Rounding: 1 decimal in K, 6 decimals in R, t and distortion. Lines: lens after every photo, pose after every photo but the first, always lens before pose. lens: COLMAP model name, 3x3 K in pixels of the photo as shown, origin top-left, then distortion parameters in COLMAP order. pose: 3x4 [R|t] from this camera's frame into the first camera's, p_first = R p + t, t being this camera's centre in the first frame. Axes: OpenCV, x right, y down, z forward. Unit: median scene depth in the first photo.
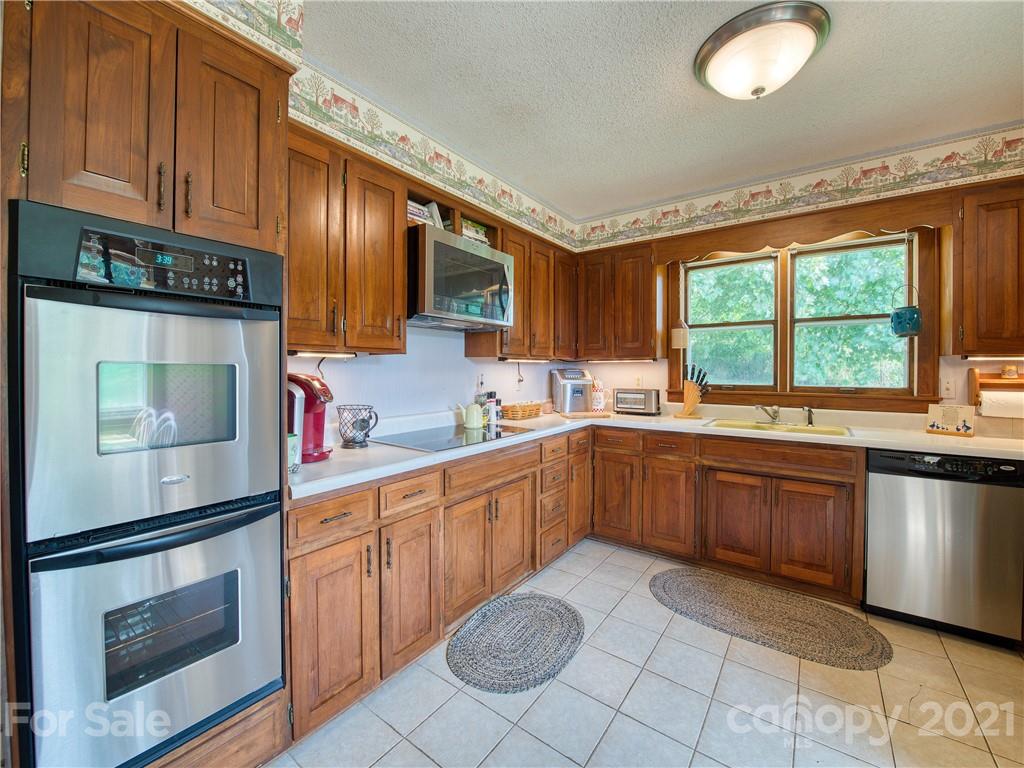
lens RADIAL K [[411.9, 0, 507.5], [0, 411.9, 375.2], [0, 0, 1]] dist [-0.016455, -0.000364]
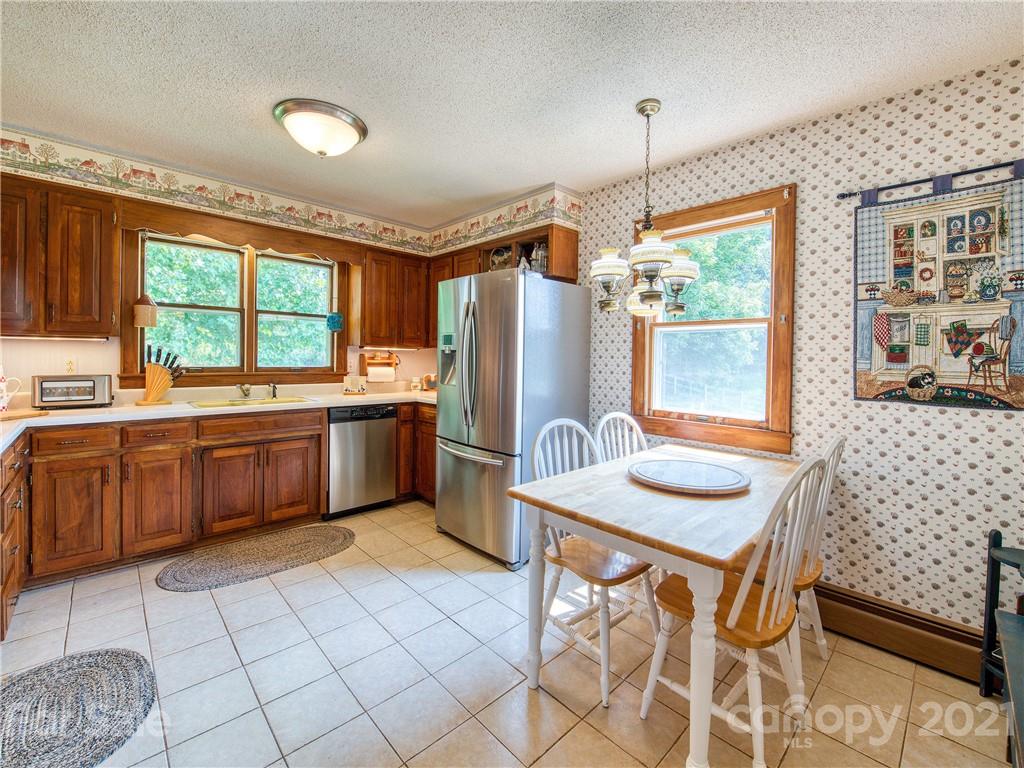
lens RADIAL K [[439.0, 0, 519.9], [0, 439.0, 363.9], [0, 0, 1]] dist [-0.000698, -0.000064]
pose [[0.165568, -0.014638, 0.986090, -0.464412], [-0.004121, 0.999871, 0.015534, -0.004882], [-0.986190, -0.006635, 0.165487, 0.047495]]
